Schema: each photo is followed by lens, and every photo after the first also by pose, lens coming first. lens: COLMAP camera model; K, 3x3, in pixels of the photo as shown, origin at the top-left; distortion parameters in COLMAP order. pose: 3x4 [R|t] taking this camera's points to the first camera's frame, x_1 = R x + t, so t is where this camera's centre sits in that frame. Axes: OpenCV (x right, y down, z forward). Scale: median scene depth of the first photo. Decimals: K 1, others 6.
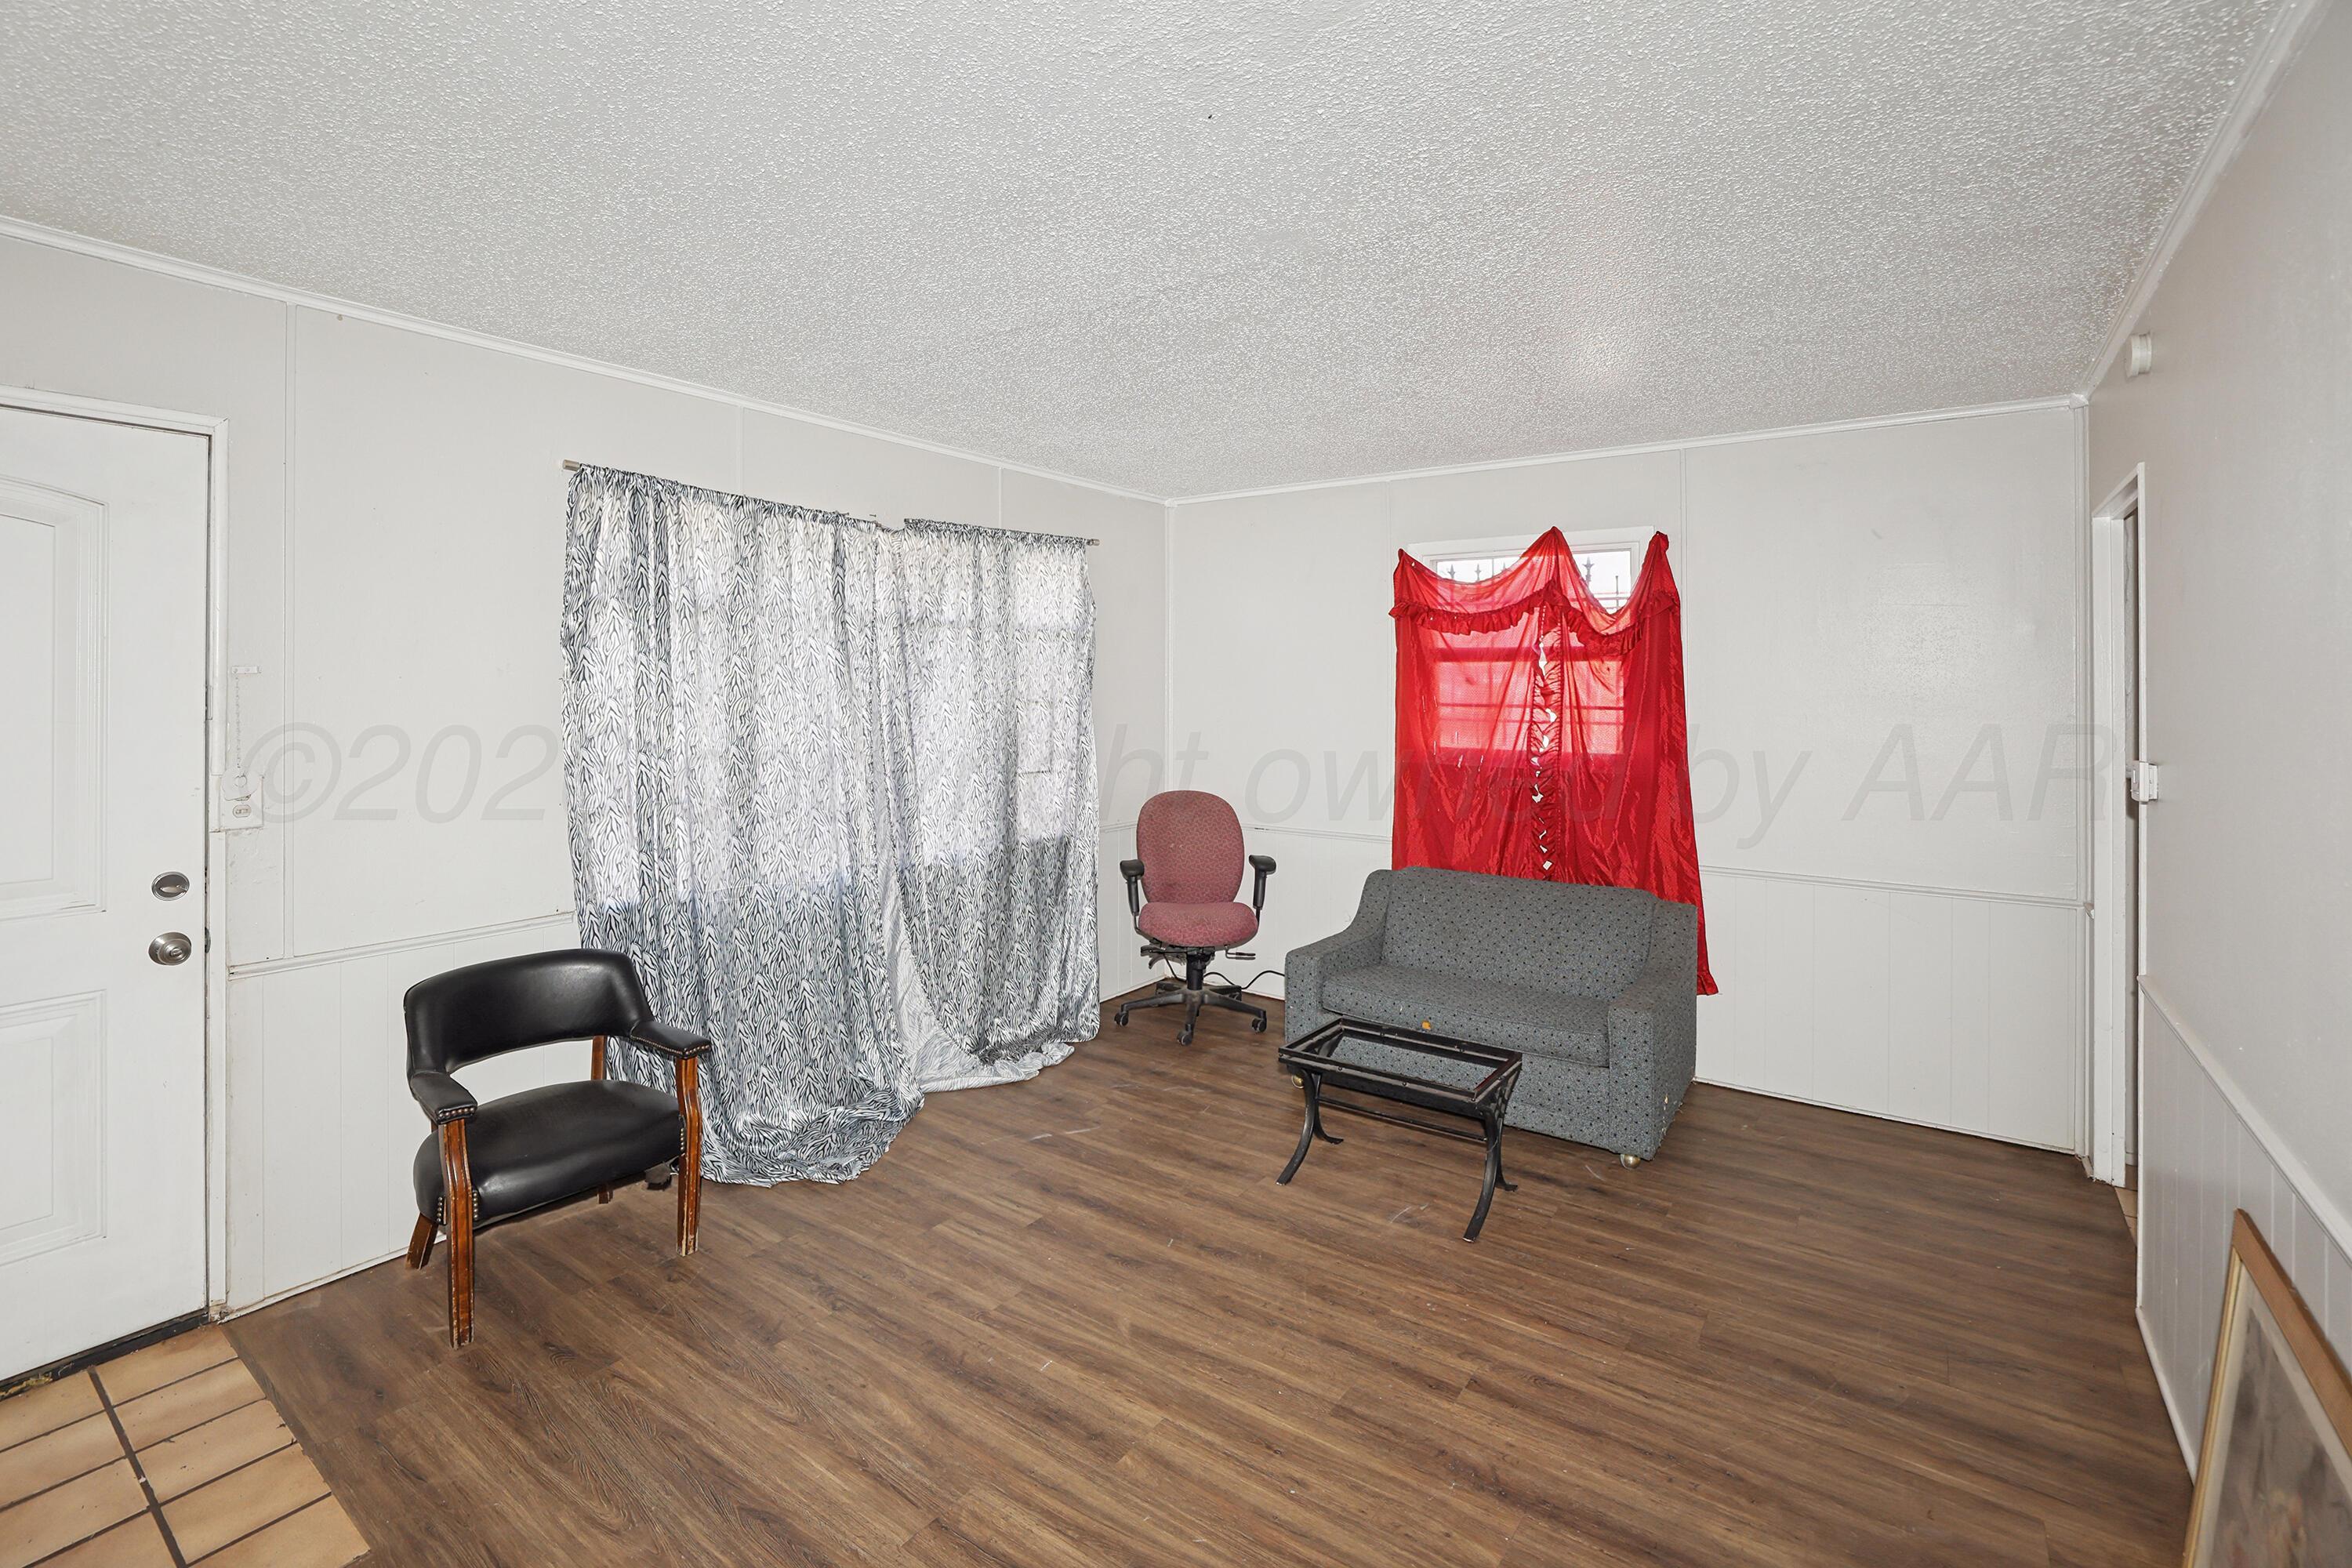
lens RADIAL K [[1060.7, 0, 1150.8], [0, 1060.7, 696.0], [0, 0, 1]] dist [-0.025432, 0.003369]
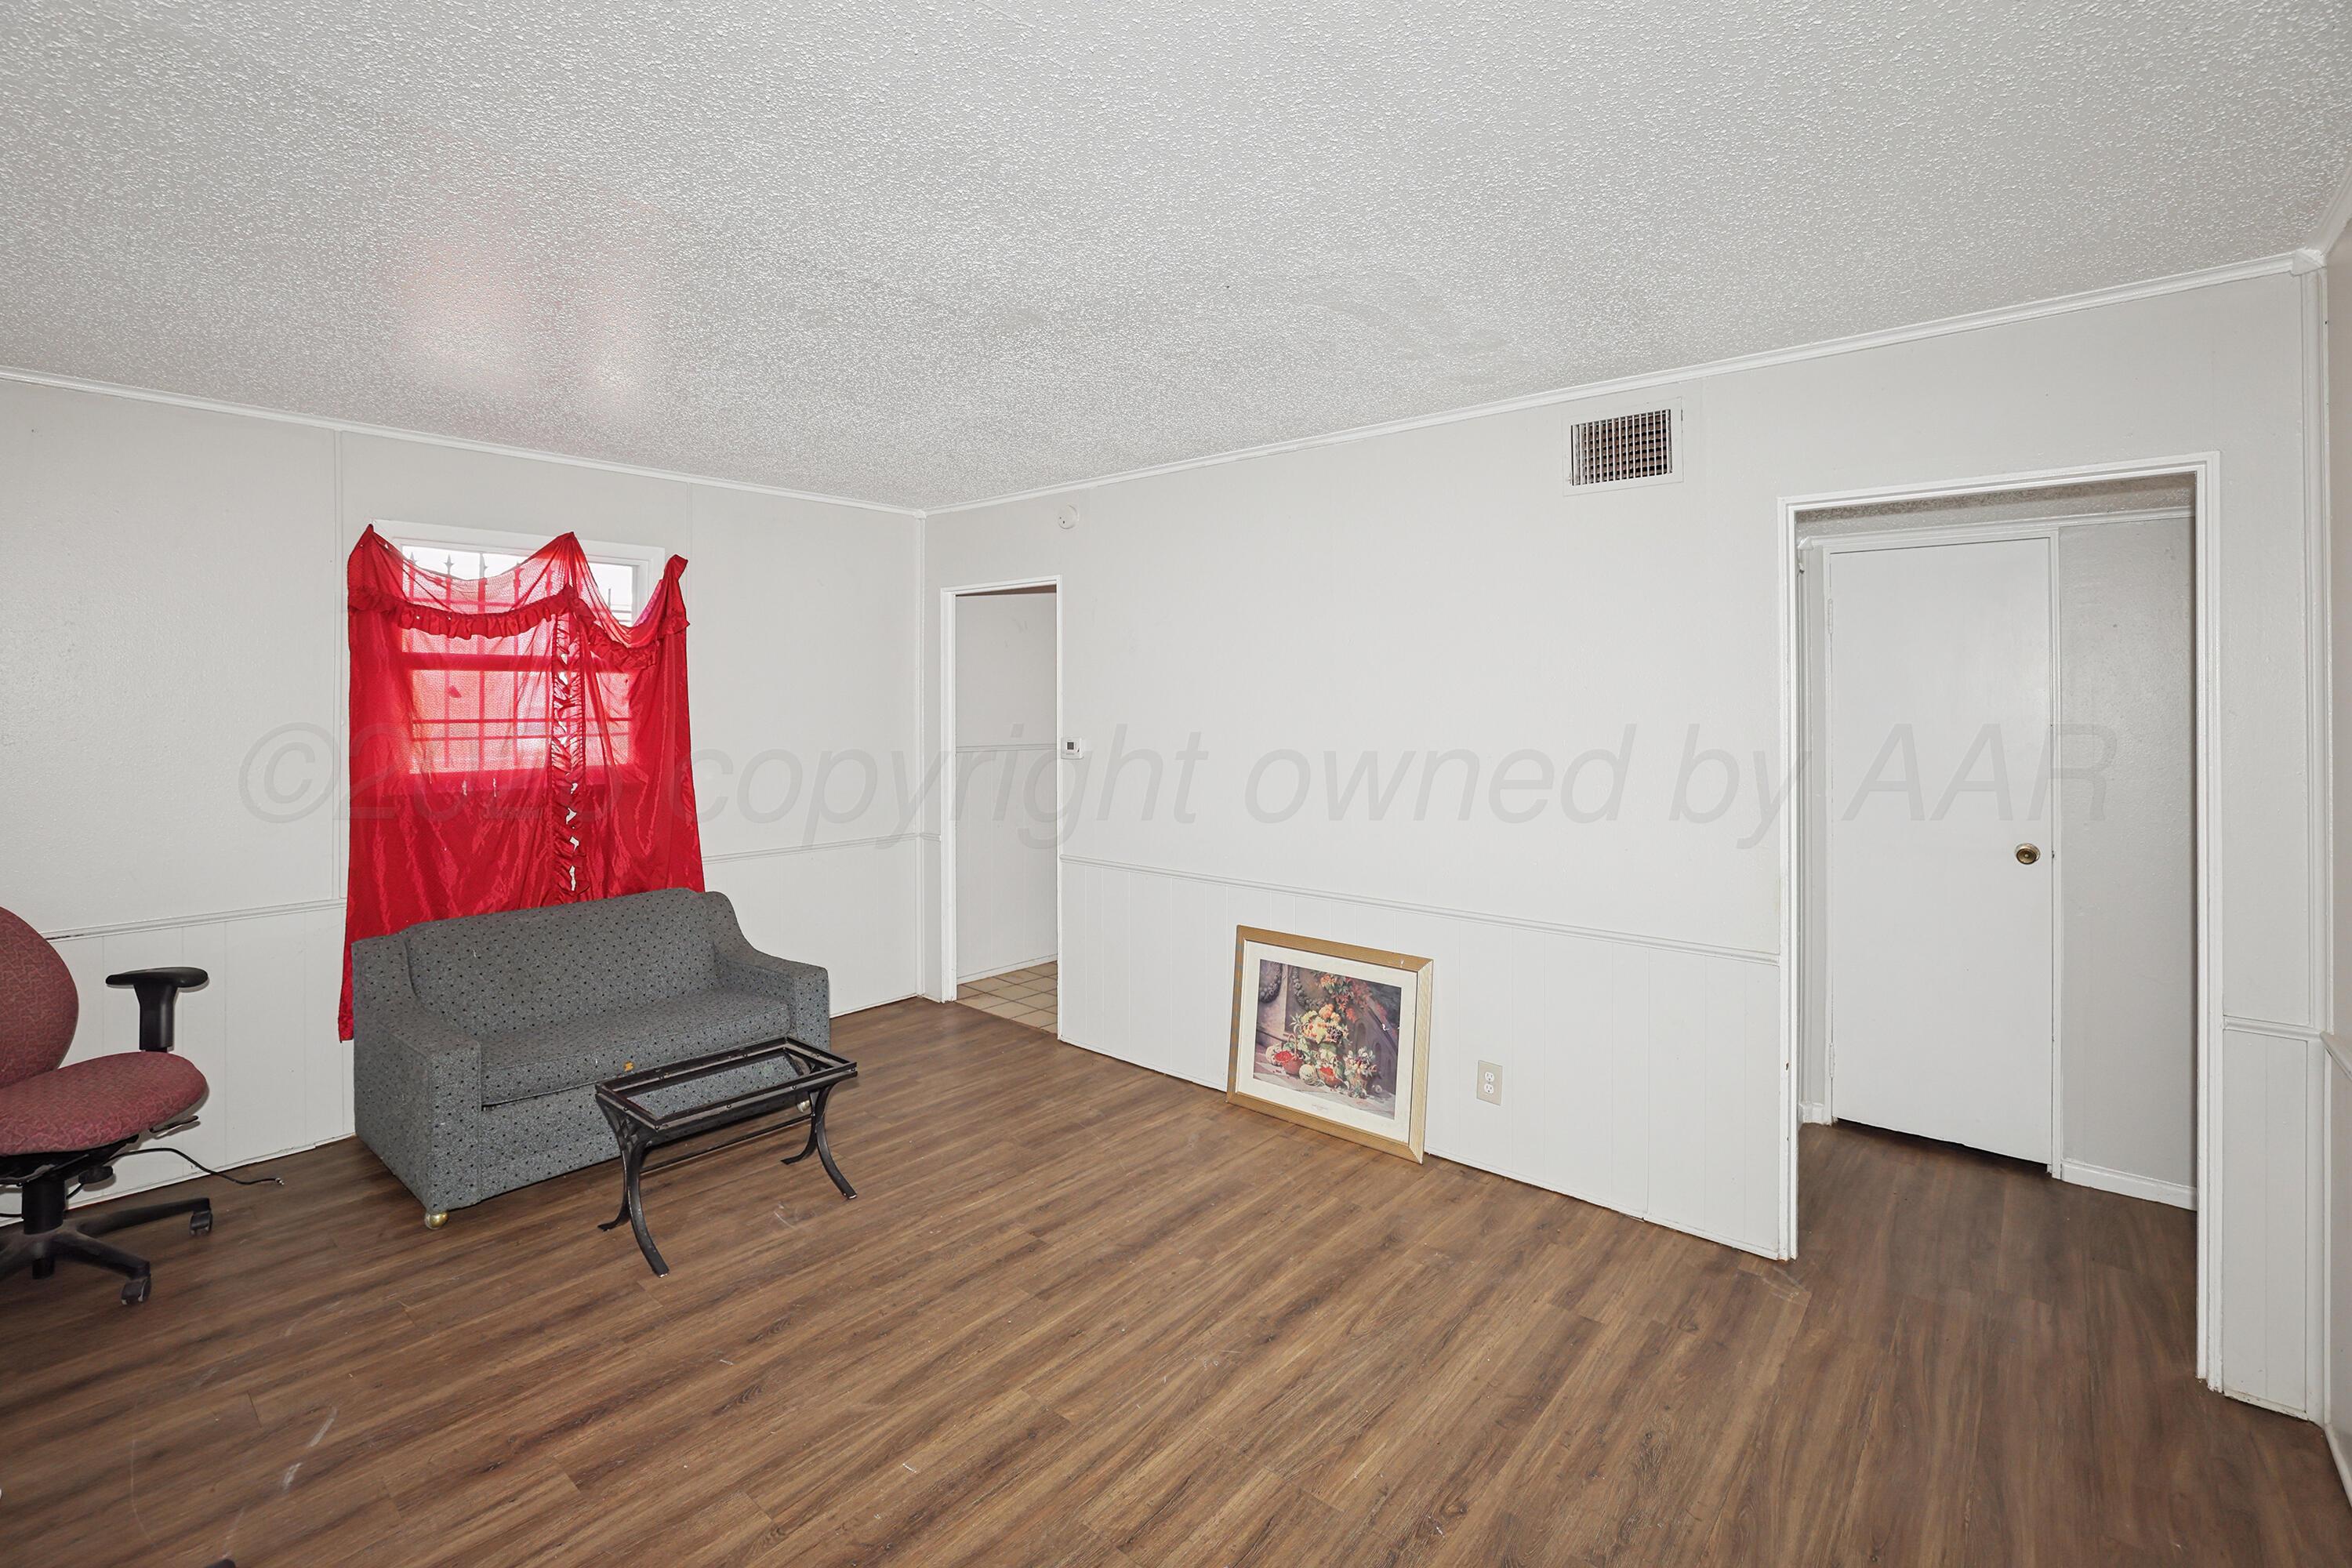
lens RADIAL K [[1060.7, 0, 1175.2], [0, 1060.7, 691.8], [0, 0, 1]] dist [-0.025432, 0.003369]
pose [[0.071979, 0.000679, 0.997406, -0.713432], [0.009524, 0.999954, -0.001368, -0.011640], [-0.997361, 0.009598, 0.071969, 0.521328]]
